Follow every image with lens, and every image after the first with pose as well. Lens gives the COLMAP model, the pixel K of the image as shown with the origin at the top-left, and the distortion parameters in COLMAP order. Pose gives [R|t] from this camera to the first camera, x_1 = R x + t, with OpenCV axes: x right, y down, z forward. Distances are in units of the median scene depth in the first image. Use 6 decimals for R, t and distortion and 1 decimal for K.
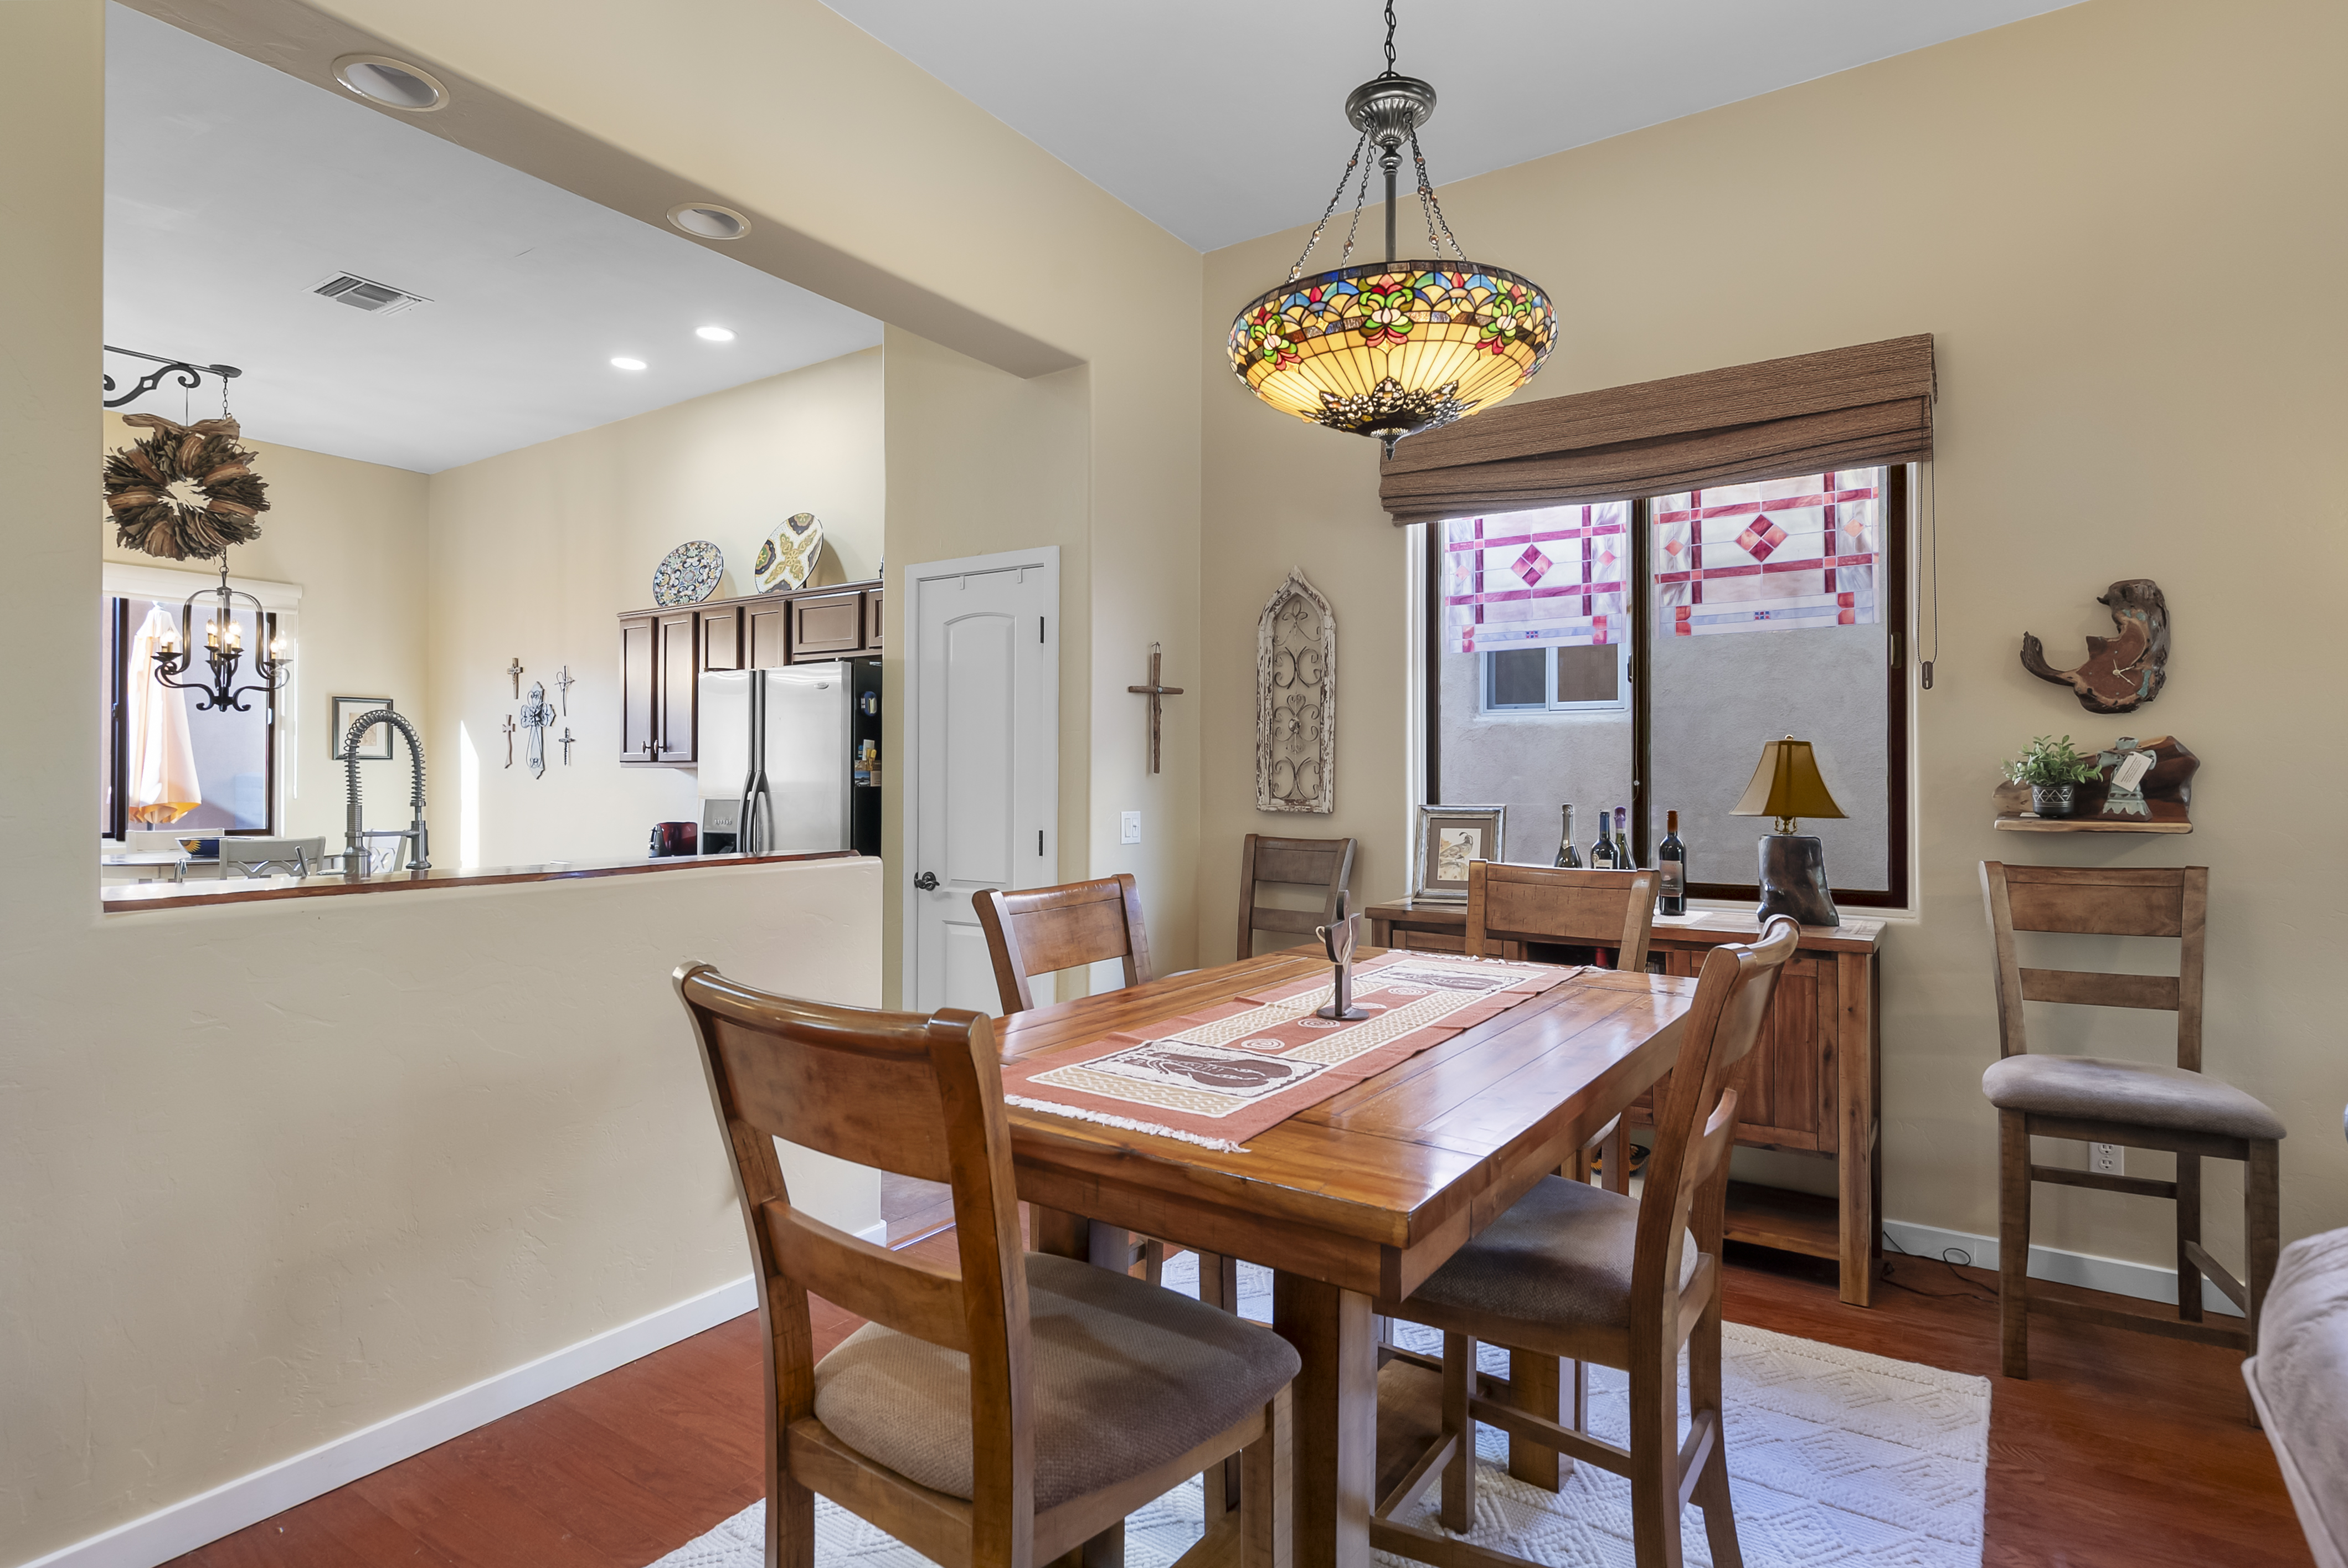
lens RADIAL K [[1211.2, 0, 1172.6], [0, 1211.2, 766.7], [0, 0, 1]] dist [0.004628, 0.001214]
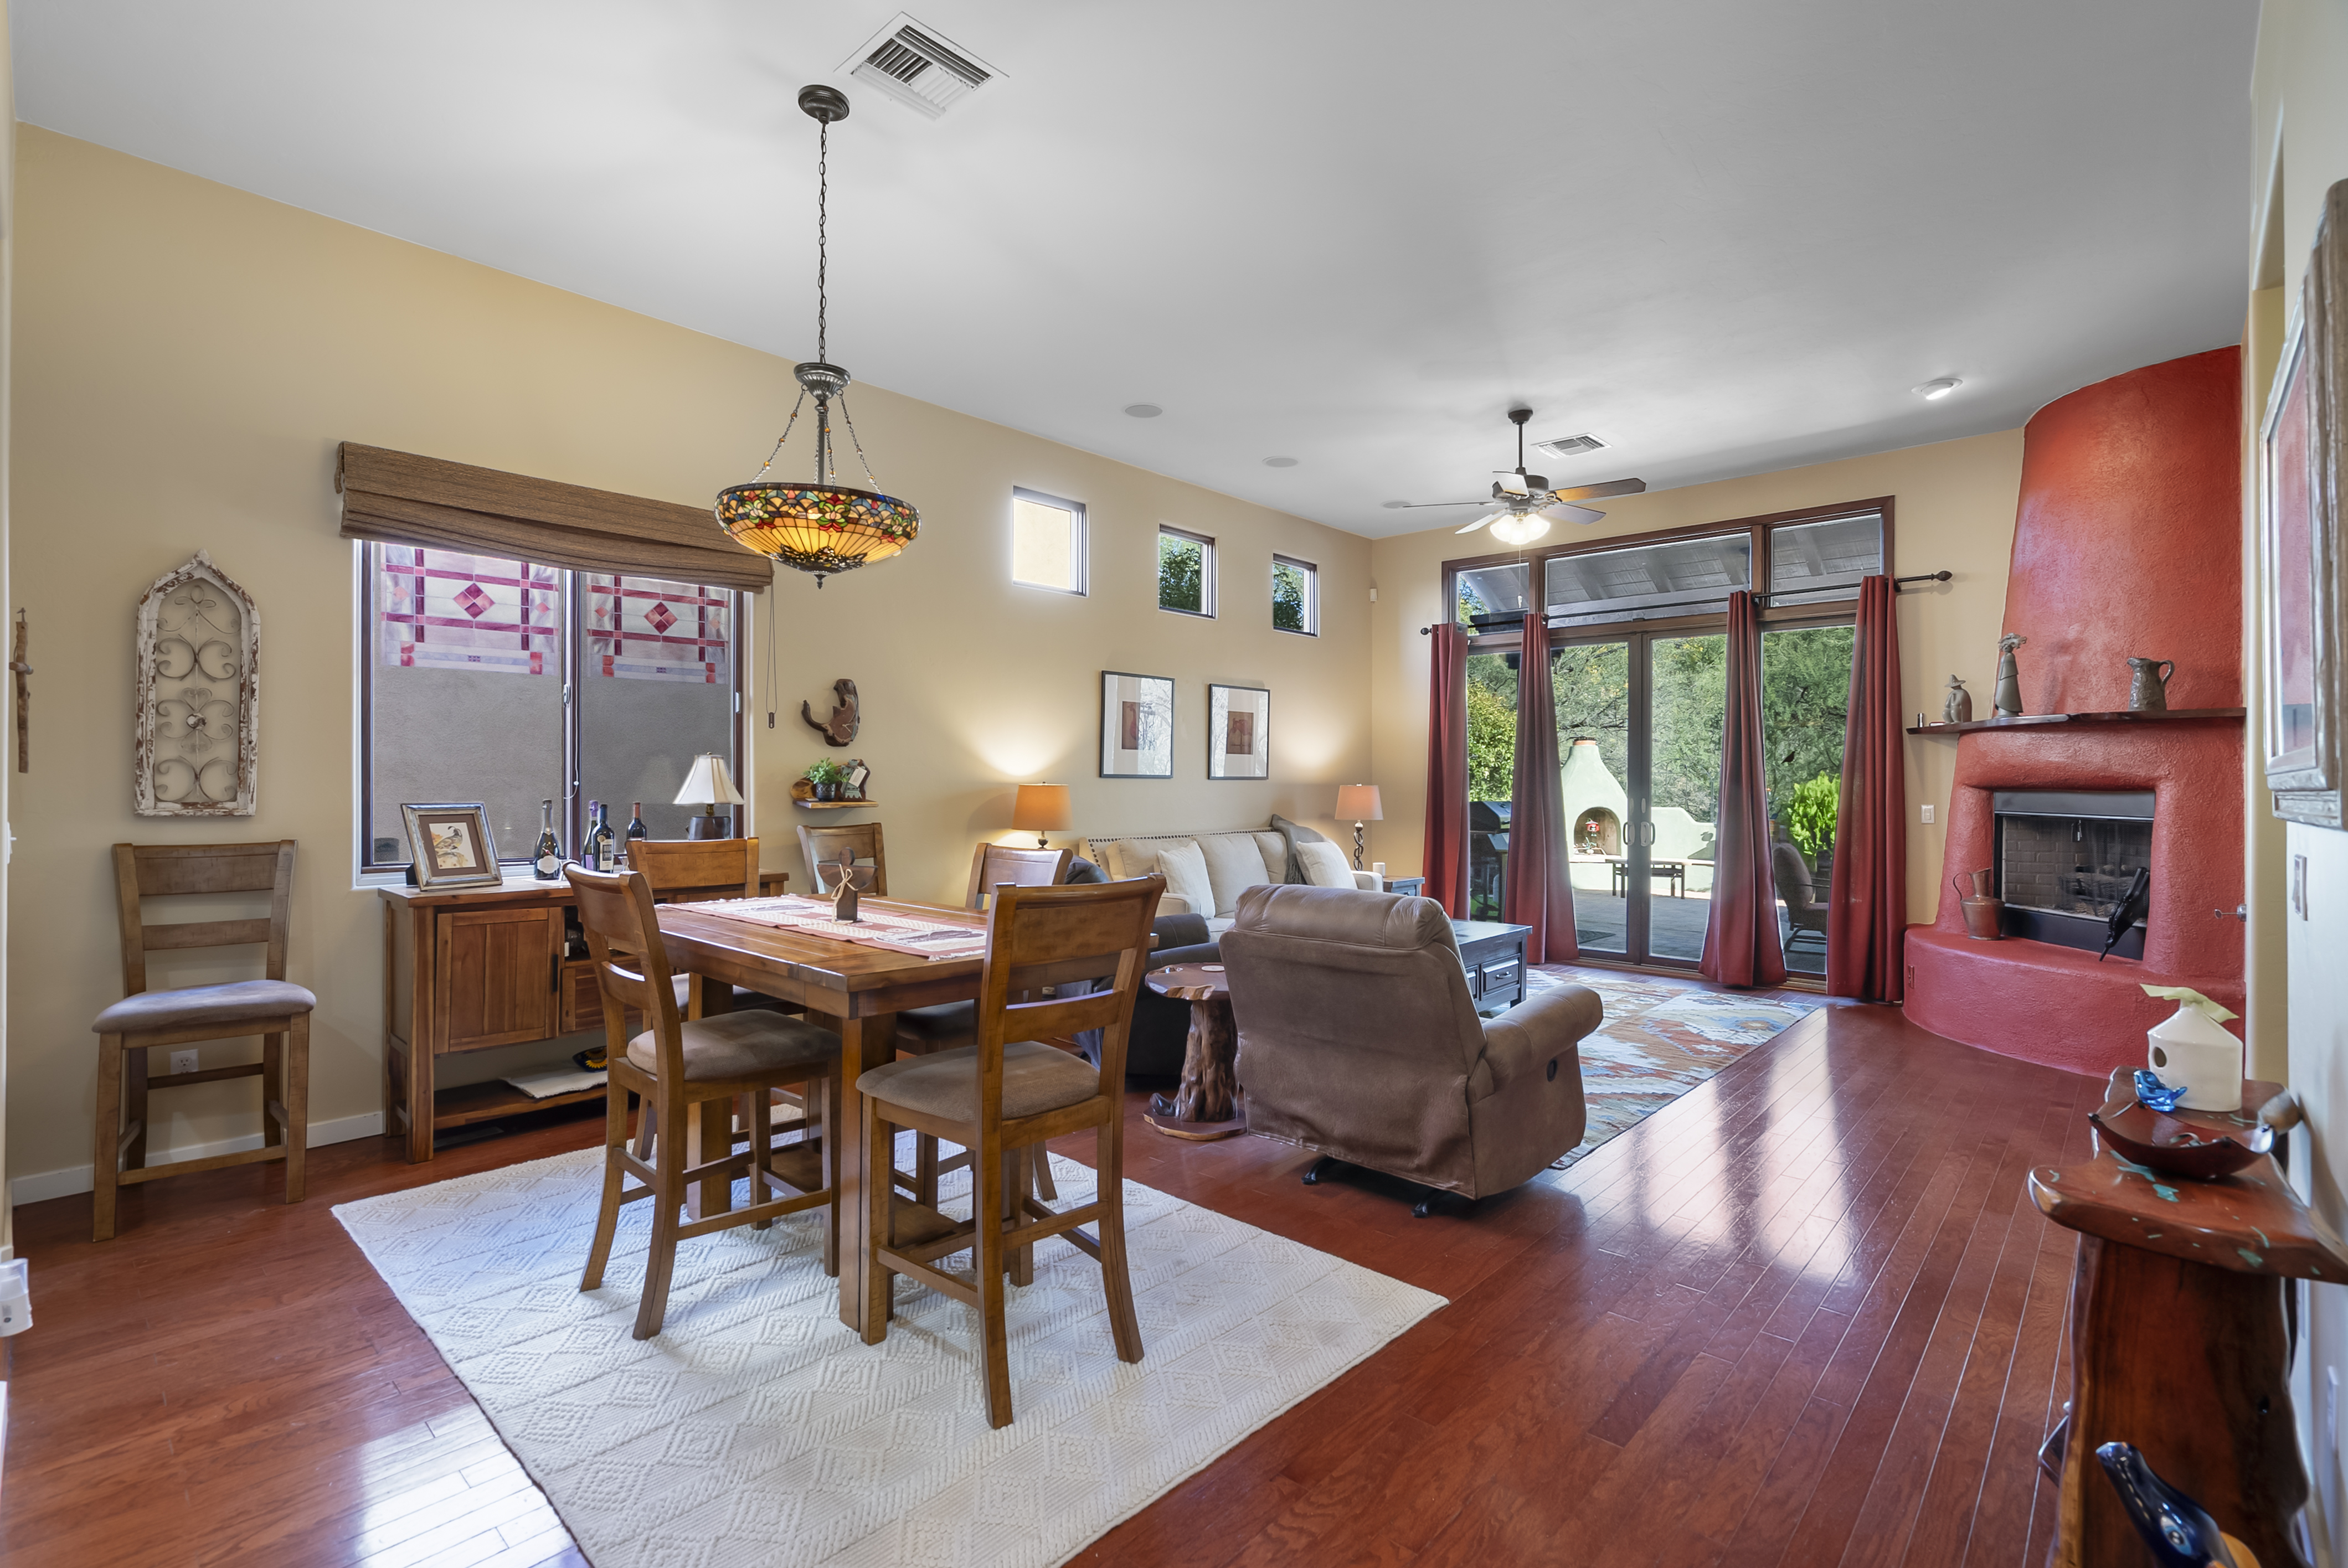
lens RADIAL K [[1064.4, 0, 1177.4], [0, 1064.4, 776.1], [0, 0, 1]] dist [-0.001709, 0.000393]
pose [[0.146780, 0.001474, 0.989168, -0.691914], [-0.011784, 0.999931, 0.000259, -0.002376], [-0.989099, -0.011695, 0.146787, 0.176249]]
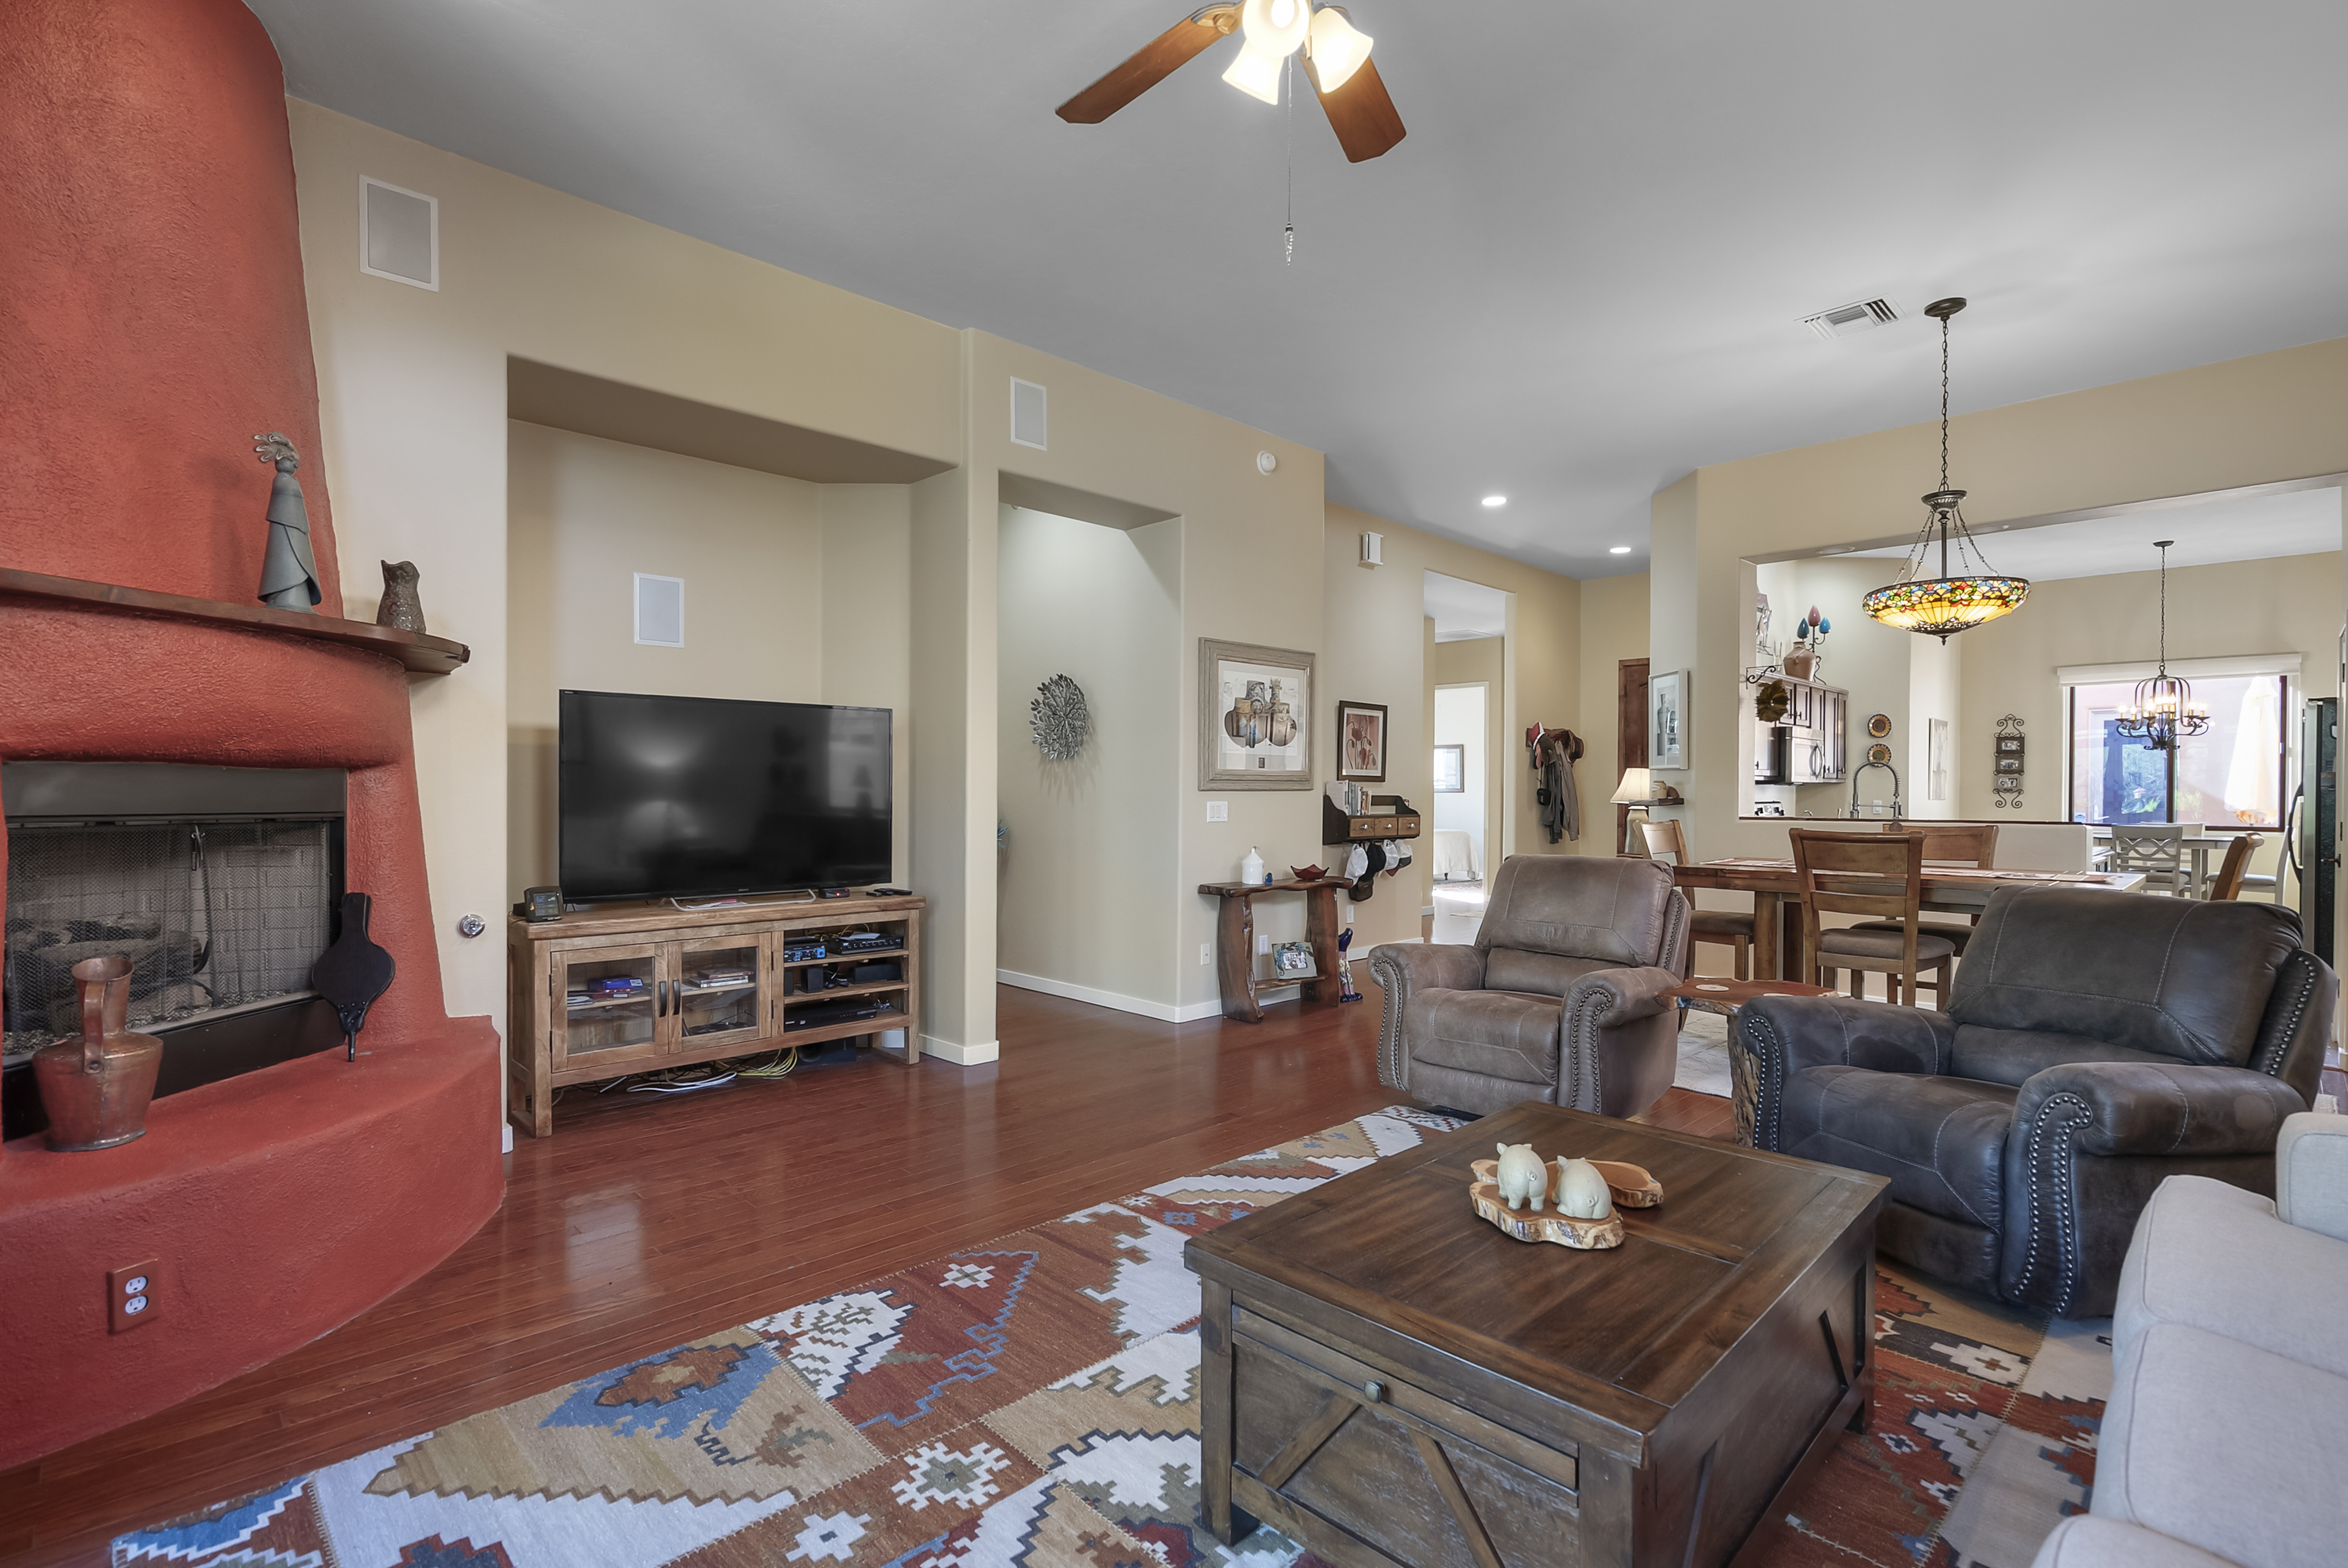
lens RADIAL K [[1085.5, 0, 1169.0], [0, 1085.5, 794.0], [0, 0, 1]] dist [0.011822, 0.000777]
pose [[-0.202415, -0.003235, -0.979294, 1.498416], [0.002489, 0.999990, -0.003818, 0.026587], [0.979297, -0.003210, -0.202405, -0.035191]]
